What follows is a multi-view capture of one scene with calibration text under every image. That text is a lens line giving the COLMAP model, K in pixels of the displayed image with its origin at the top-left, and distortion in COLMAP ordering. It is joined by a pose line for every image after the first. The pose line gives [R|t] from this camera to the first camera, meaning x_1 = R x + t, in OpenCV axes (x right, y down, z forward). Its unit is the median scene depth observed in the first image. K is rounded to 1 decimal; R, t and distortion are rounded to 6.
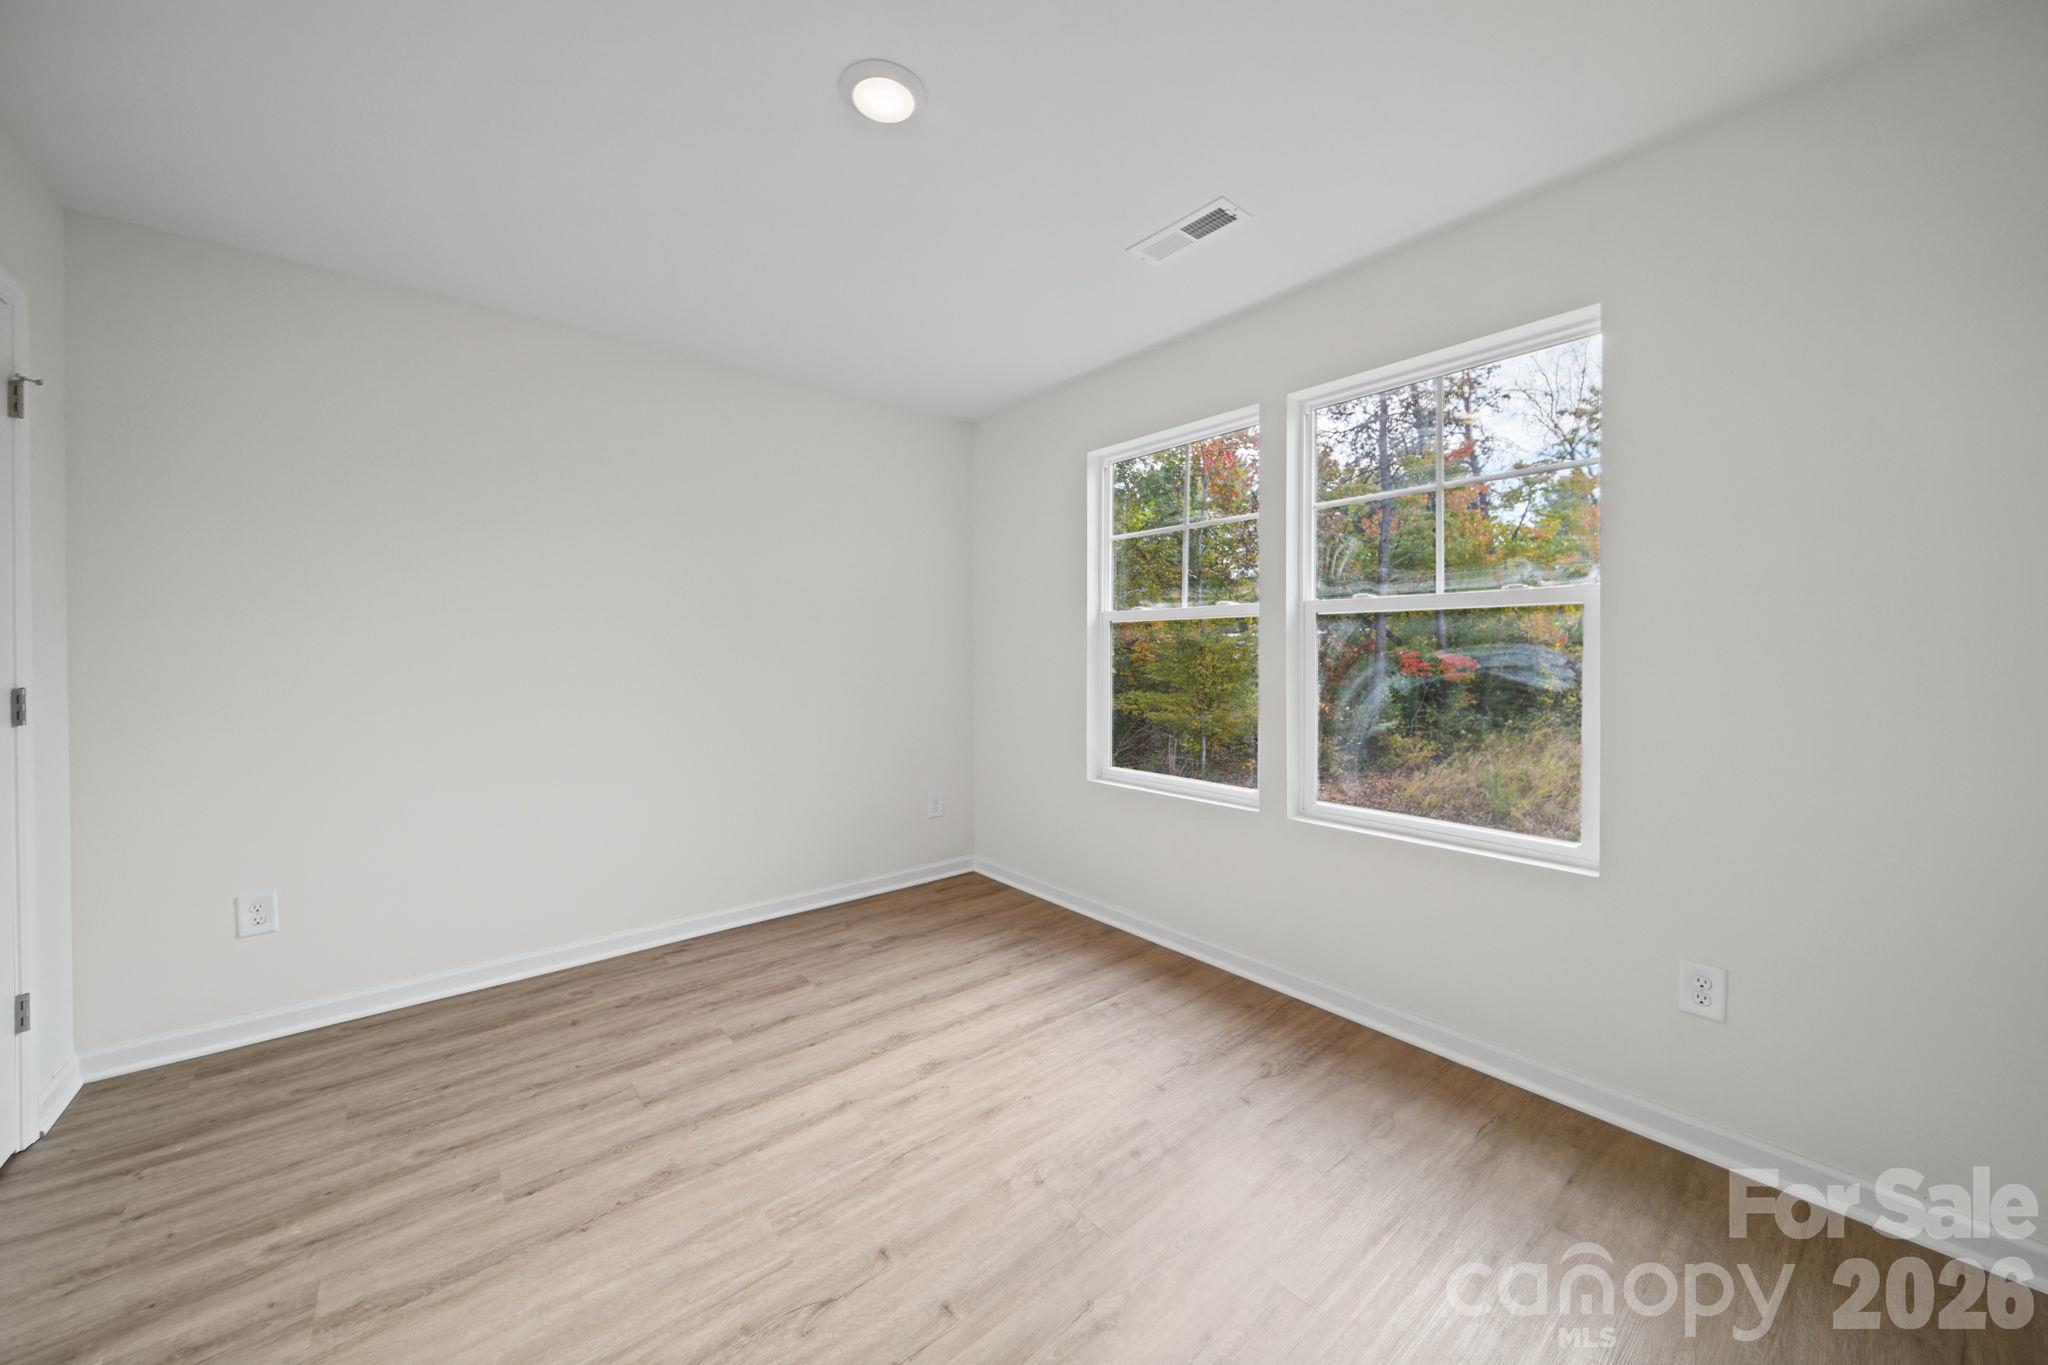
lens RADIAL K [[763.4, 0, 1067.6], [0, 763.4, 663.4], [0, 0, 1]] dist [0.015267, -0.000553]
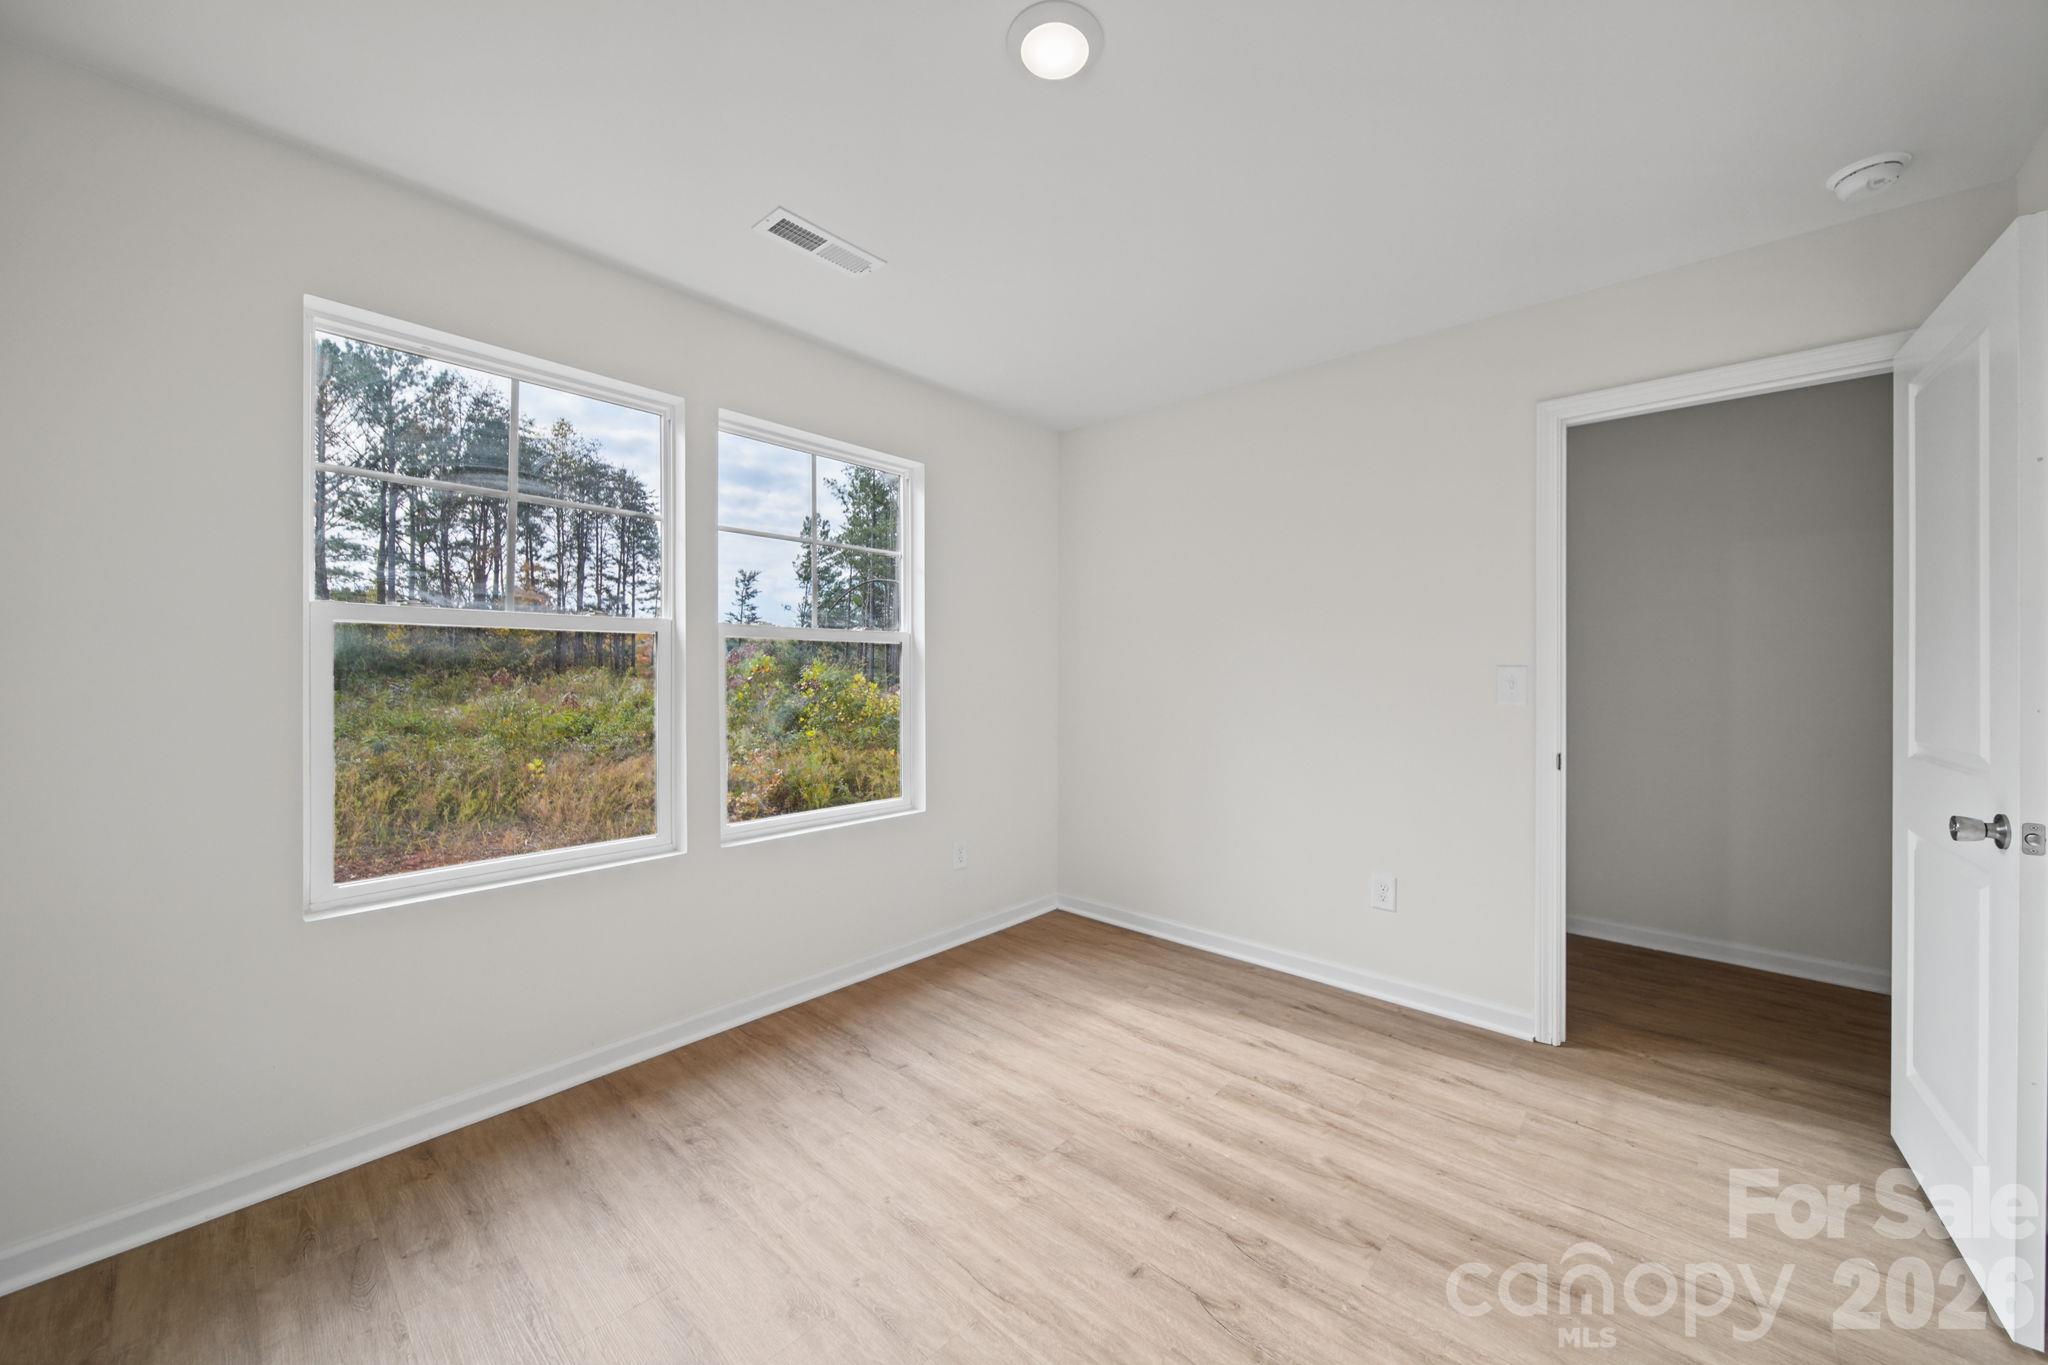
lens RADIAL K [[732.7, 0, 1028.3], [0, 732.7, 667.8], [0, 0, 1]] dist [0.005191, -0.000142]
pose [[-0.118948, 0.008499, 0.992864, -0.789413], [0.017828, 0.999820, -0.006422, -0.016564], [-0.992740, 0.016936, -0.119079, 0.828270]]
